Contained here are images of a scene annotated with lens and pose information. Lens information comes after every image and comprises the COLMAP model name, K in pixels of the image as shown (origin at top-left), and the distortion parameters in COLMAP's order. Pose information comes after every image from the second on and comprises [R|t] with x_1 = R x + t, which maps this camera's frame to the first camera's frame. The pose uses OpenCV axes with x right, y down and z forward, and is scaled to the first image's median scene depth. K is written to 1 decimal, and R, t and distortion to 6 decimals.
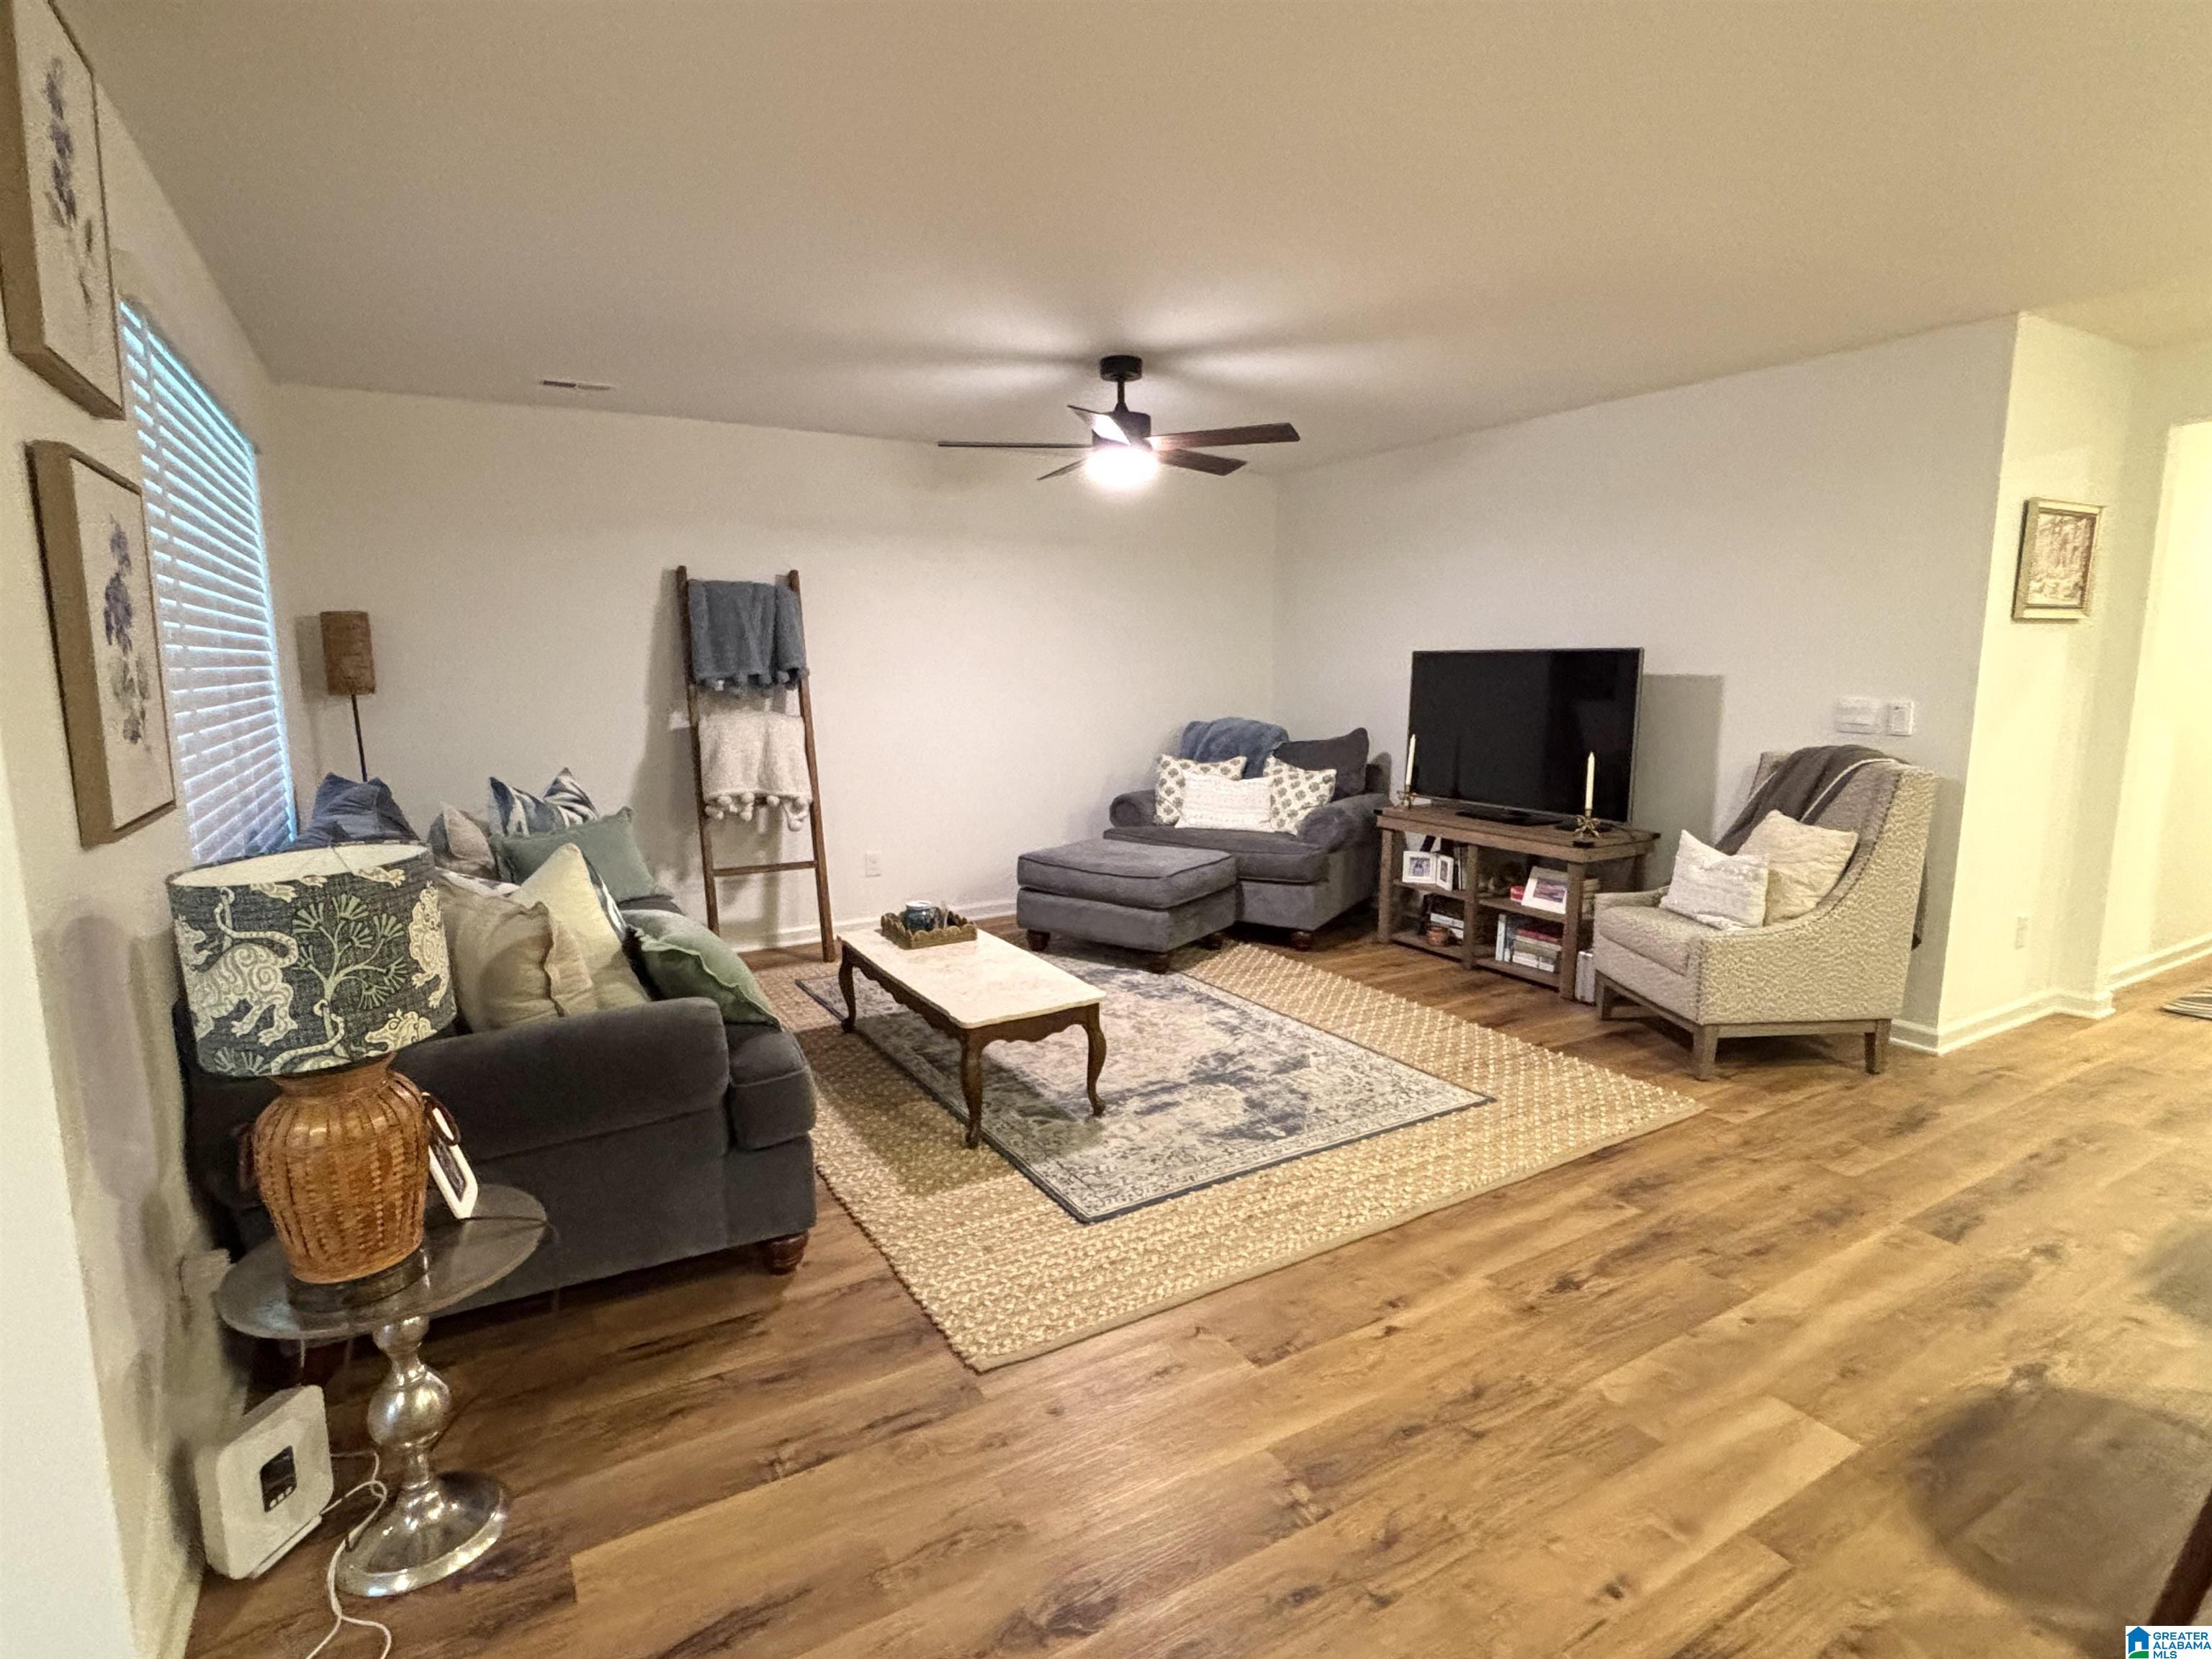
lens RADIAL K [[1118.1, 0, 1097.2], [0, 1118.1, 827.5], [0, 0, 1]] dist [0.023797, -0.025261]
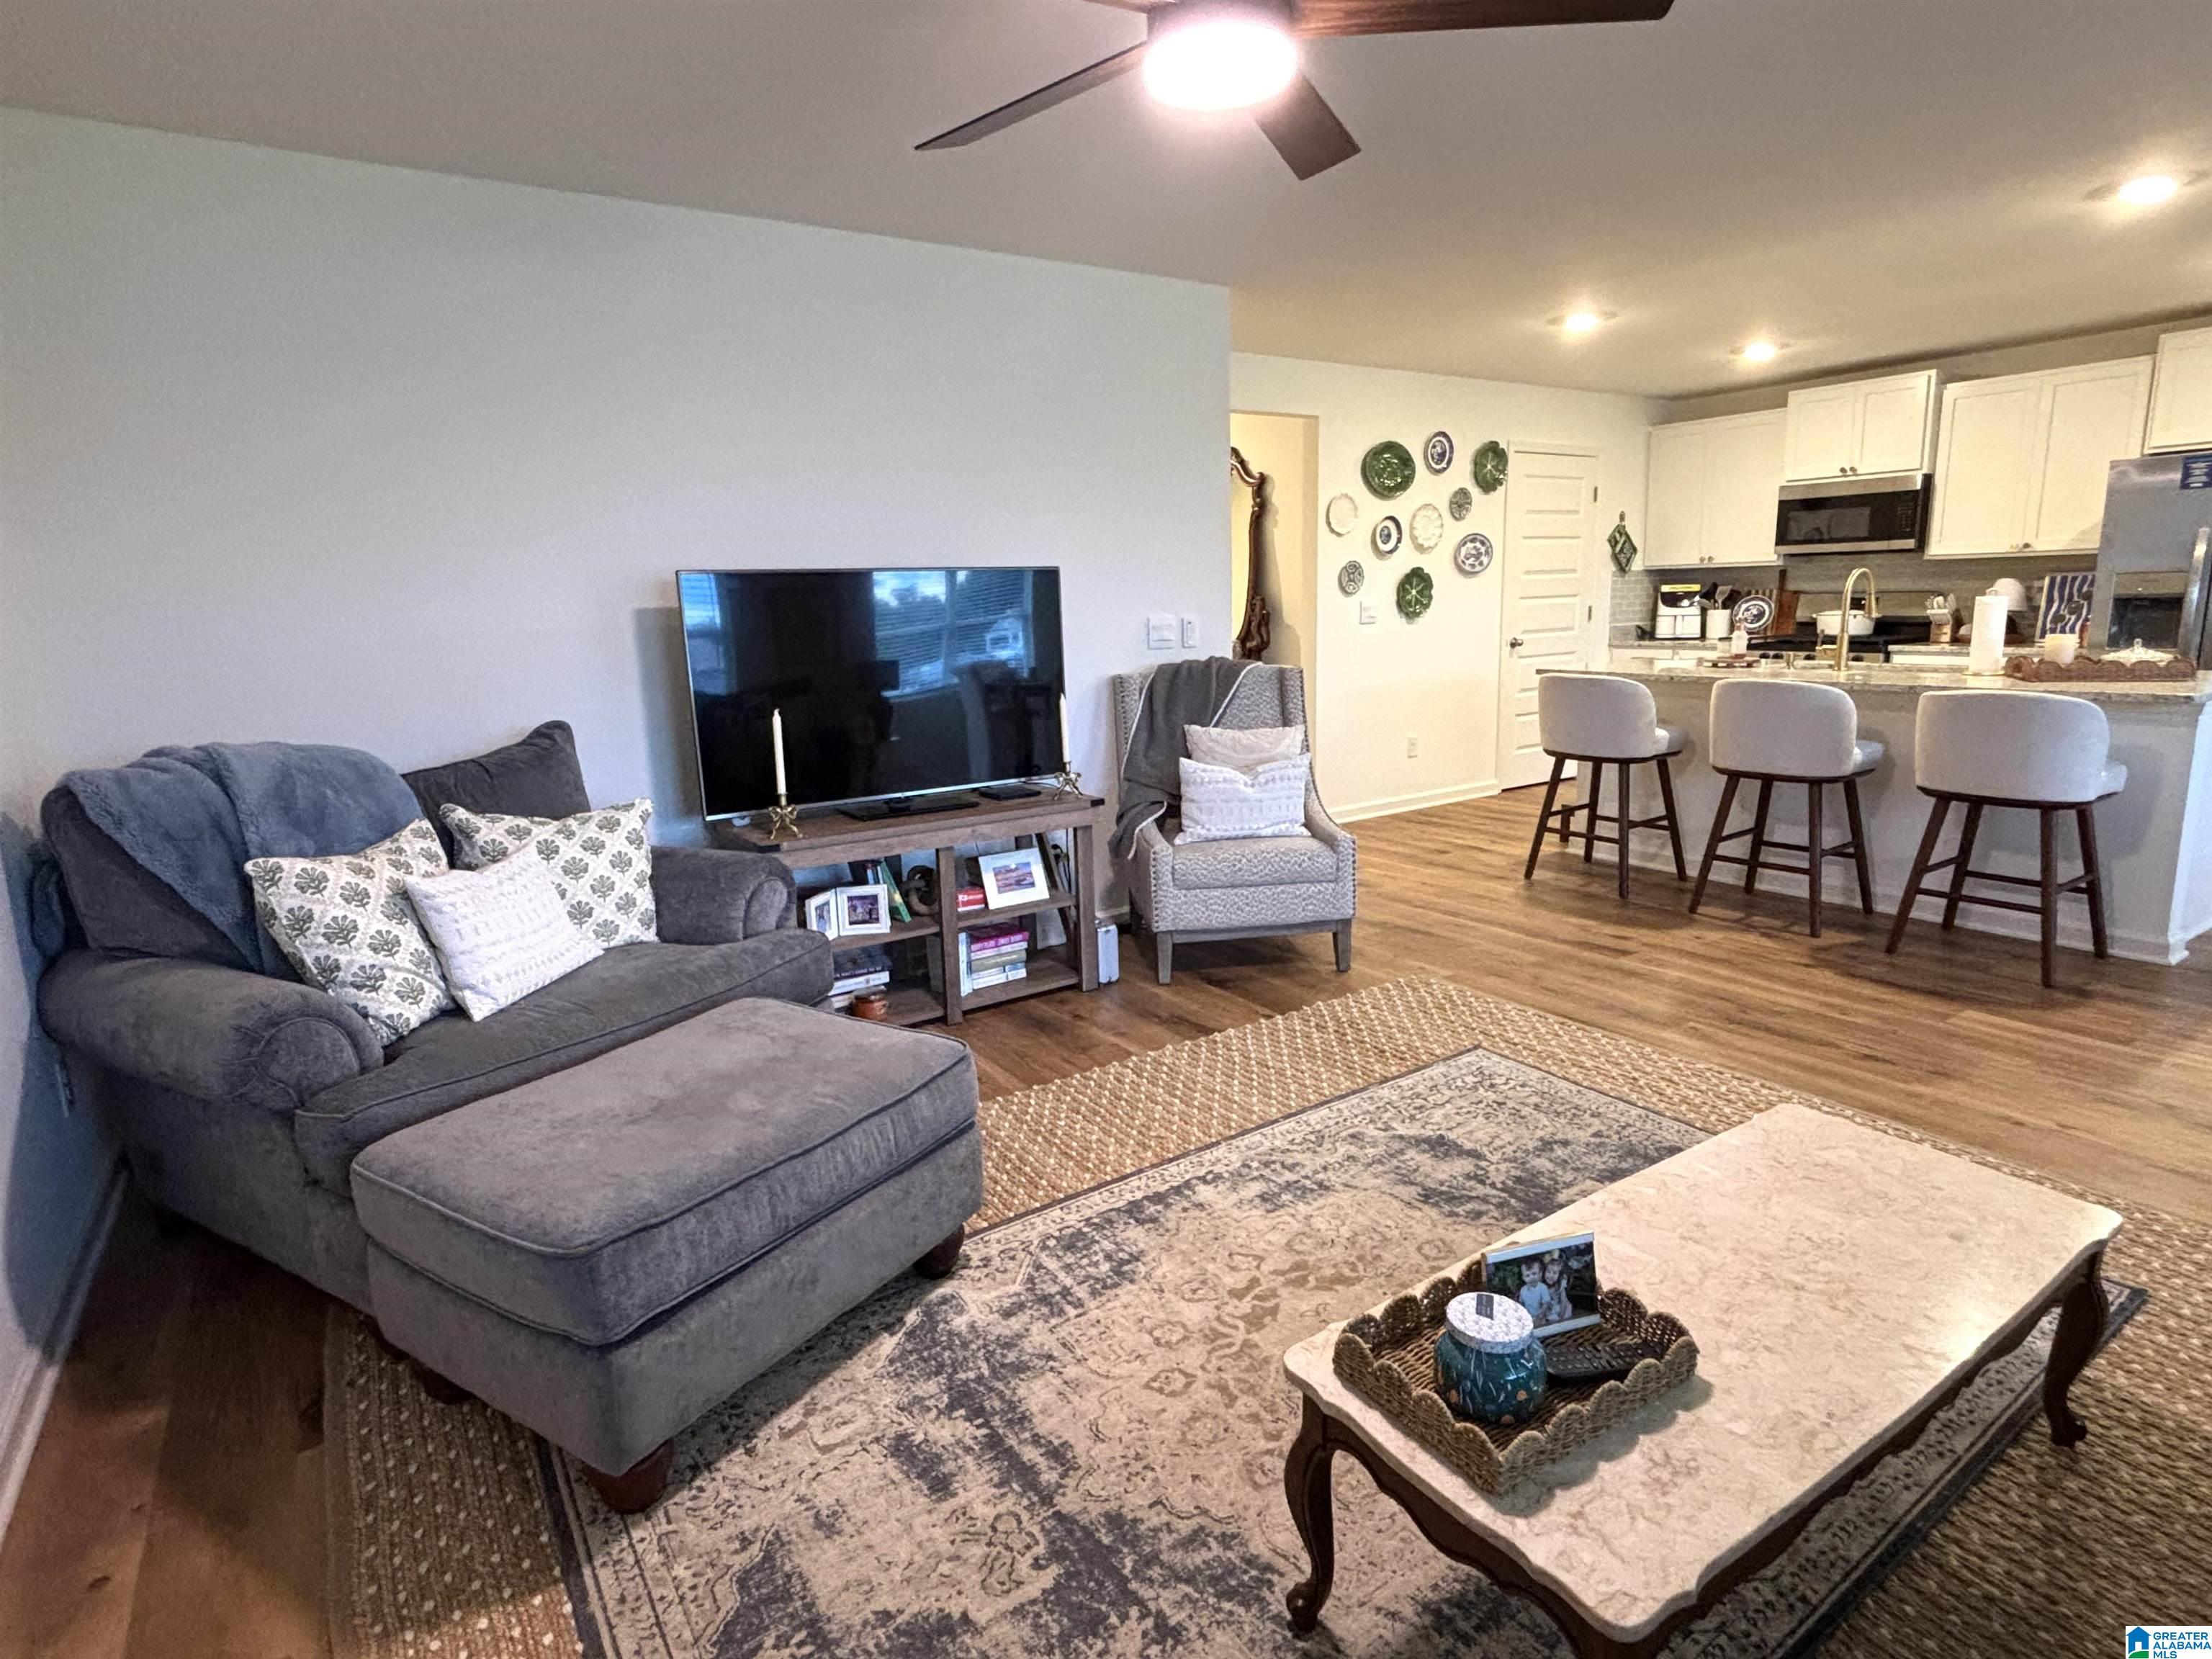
lens RADIAL K [[1162.3, 0, 1100.4], [0, 1162.3, 822.3], [0, 0, 1]] dist [-0.000191, -0.002755]
pose [[-0.054396, -0.183812, 0.981455, -0.490401], [0.181357, 0.964744, 0.190734, -0.158048], [-0.981912, 0.188369, -0.019143, 1.211616]]
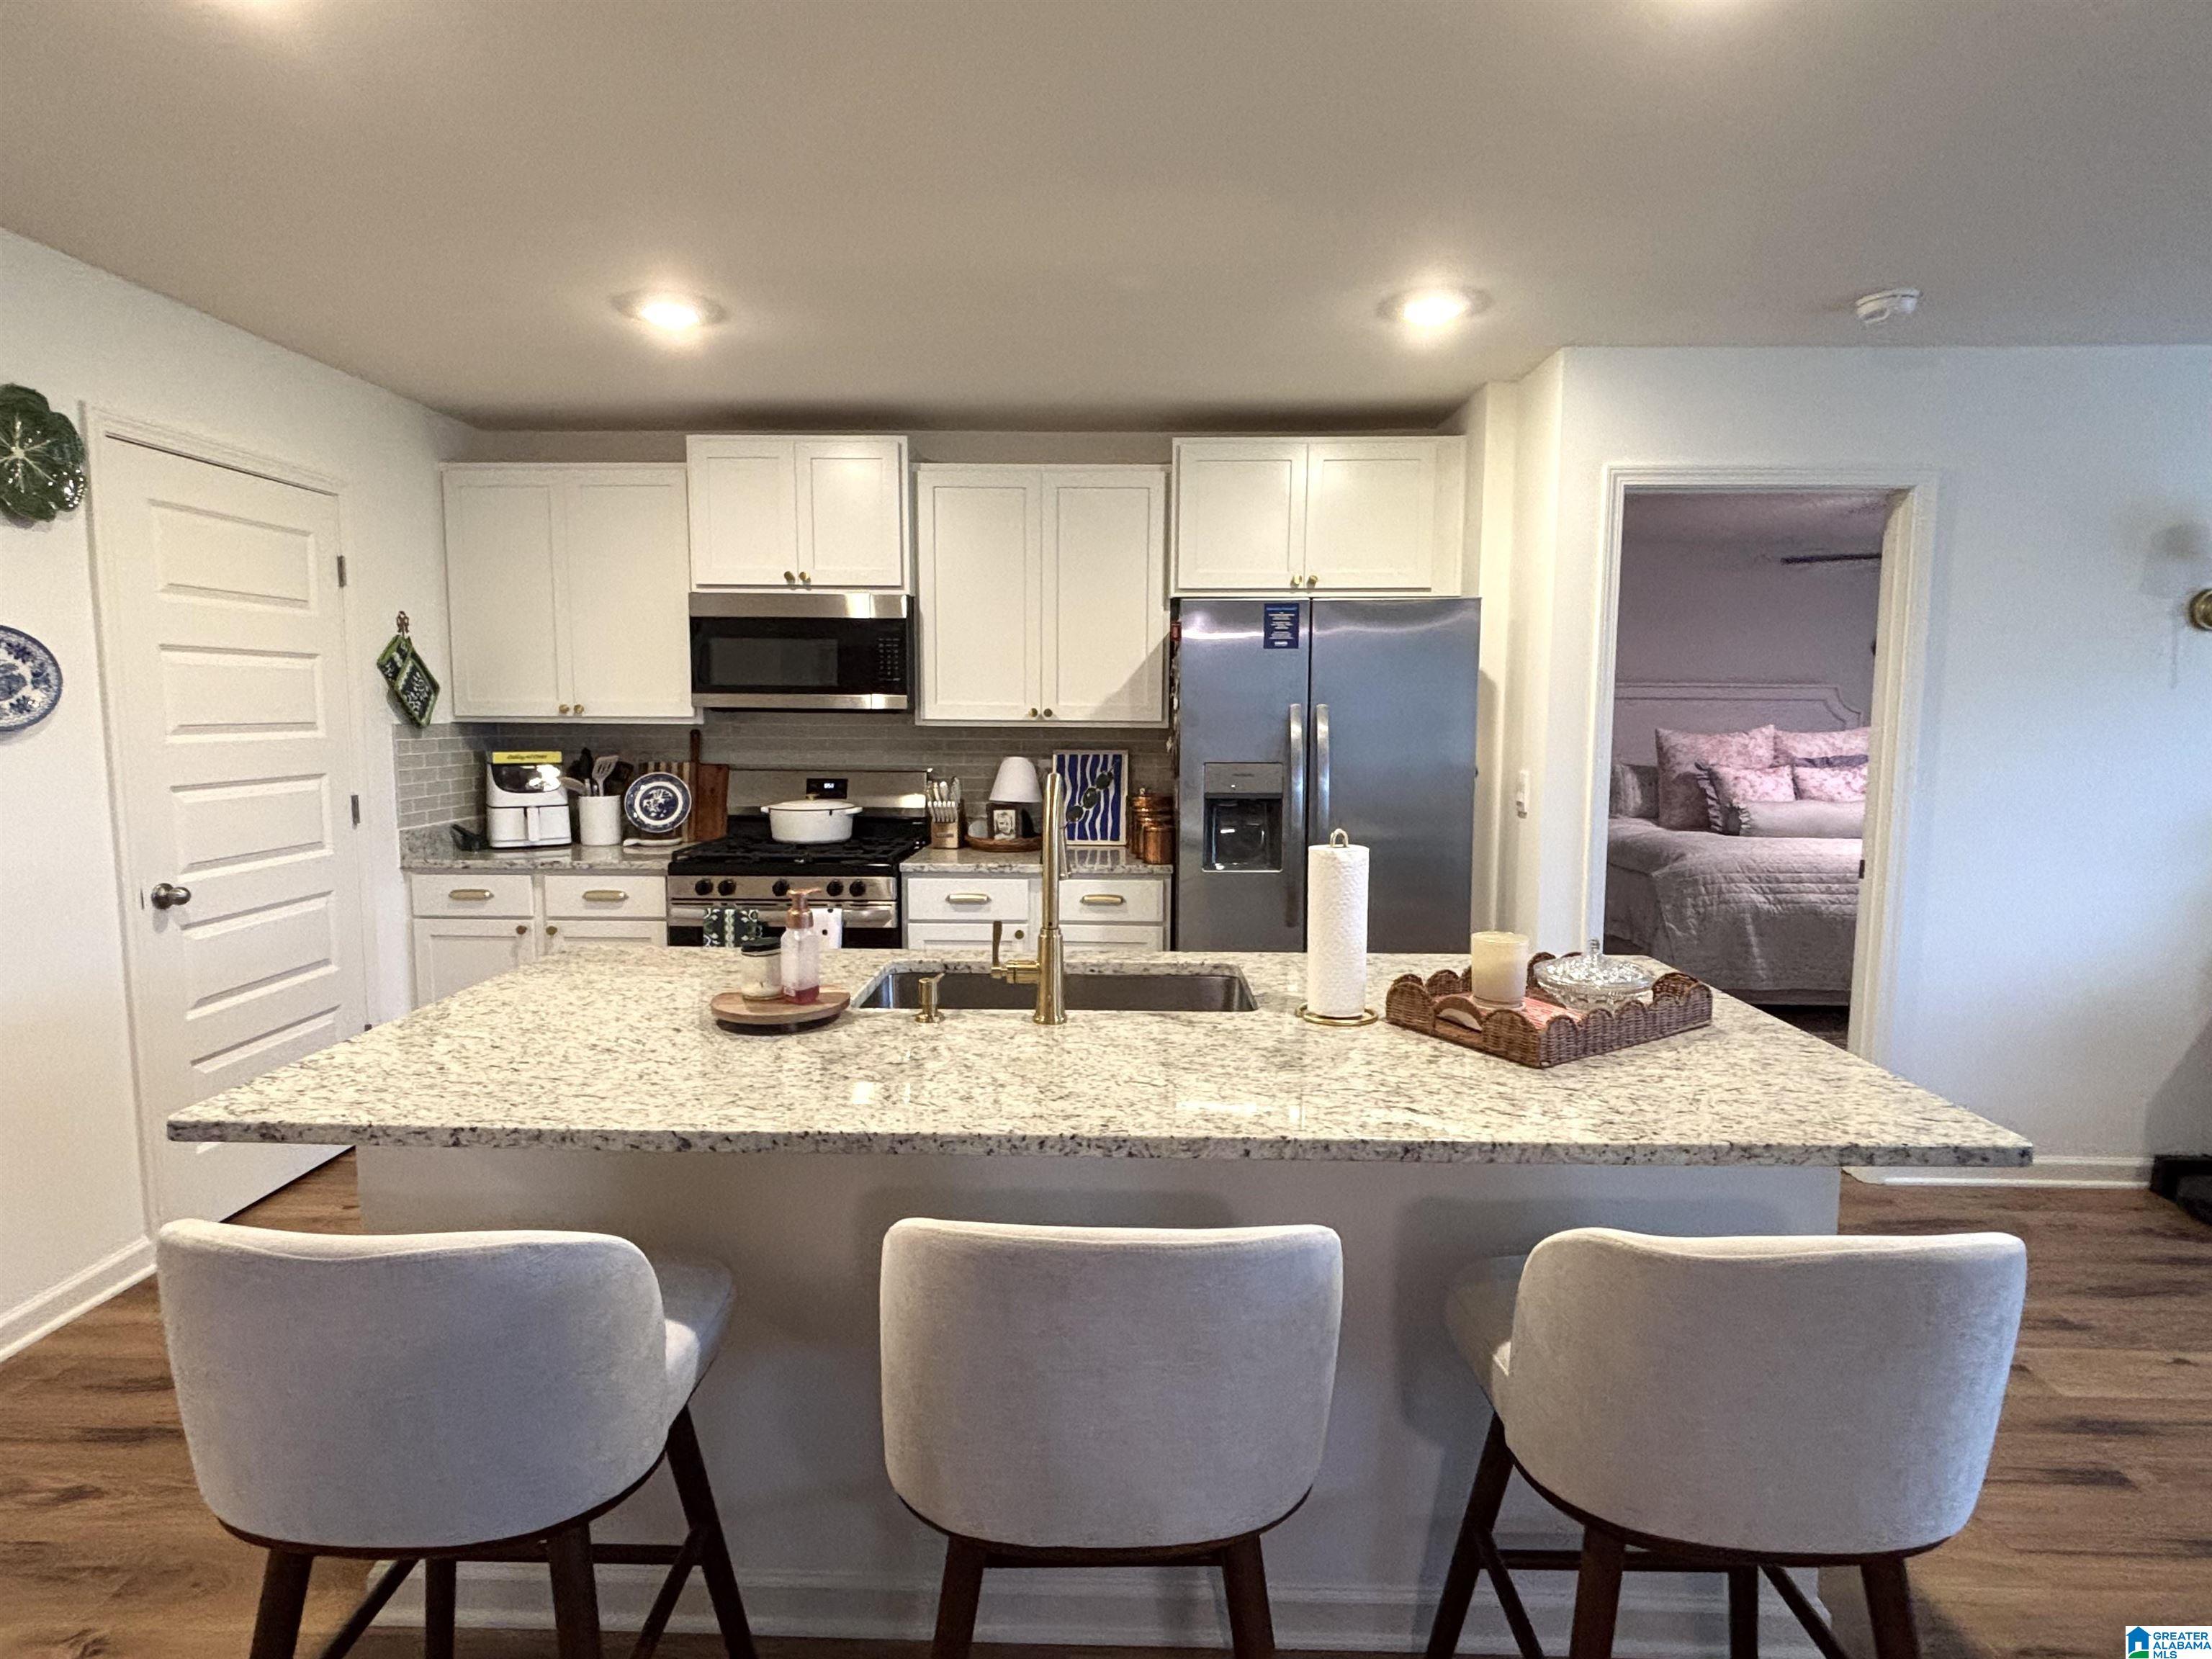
lens RADIAL K [[1162.3, 0, 1100.4], [0, 1162.3, 822.3], [0, 0, 1]] dist [-0.000191, -0.002755]
pose [[-0.852062, -0.049745, 0.521072, 0.462674], [0.079231, 0.971747, 0.222329, -0.128011], [-0.517410, 0.230723, -0.824047, 0.754837]]
